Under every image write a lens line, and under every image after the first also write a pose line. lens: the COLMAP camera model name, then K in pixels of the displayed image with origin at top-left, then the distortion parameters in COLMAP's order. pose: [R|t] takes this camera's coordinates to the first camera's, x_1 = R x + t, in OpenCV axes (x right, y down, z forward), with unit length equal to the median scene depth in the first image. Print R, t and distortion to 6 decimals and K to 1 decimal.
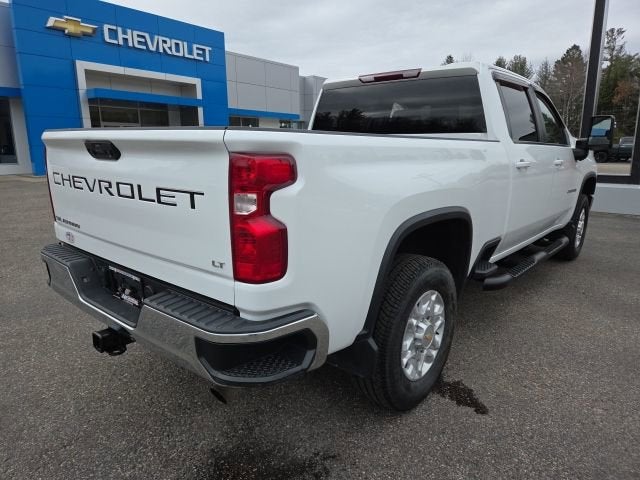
lens RADIAL K [[420.6, 0, 323.6], [0, 420.6, 236.2], [0, 0, 1]] dist [0.060524, -0.045167]
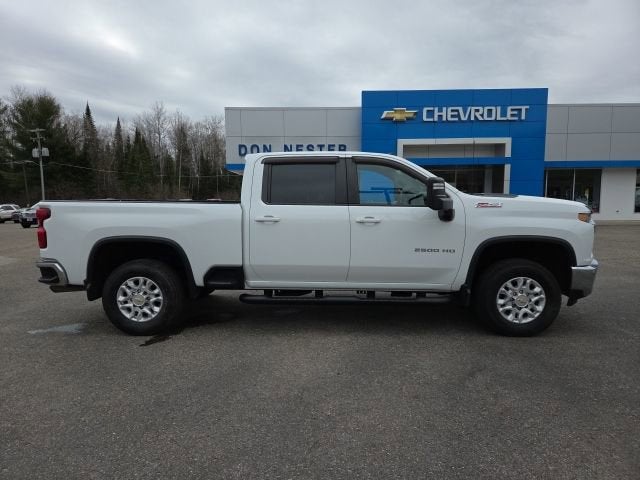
lens RADIAL K [[420.6, 0, 323.2], [0, 420.6, 239.1], [0, 0, 1]] dist [0.060524, -0.045167]
pose [[0.632455, 0.063940, -0.771954, 0.265571], [-0.155487, 0.986782, -0.045655, -0.010184], [0.758831, 0.148904, 0.634037, 0.040075]]
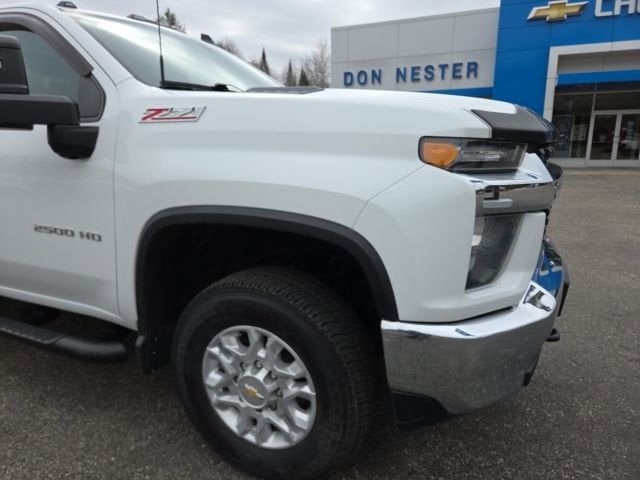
lens RADIAL K [[444.7, 0, 313.9], [0, 444.7, 237.8], [0, 0, 1]] dist [0.026932, -0.030319]
pose [[0.276740, 0.192159, -0.941536, 0.236565], [-0.189395, 0.971490, 0.142605, -0.046130], [0.942096, 0.138857, 0.305244, 0.247184]]
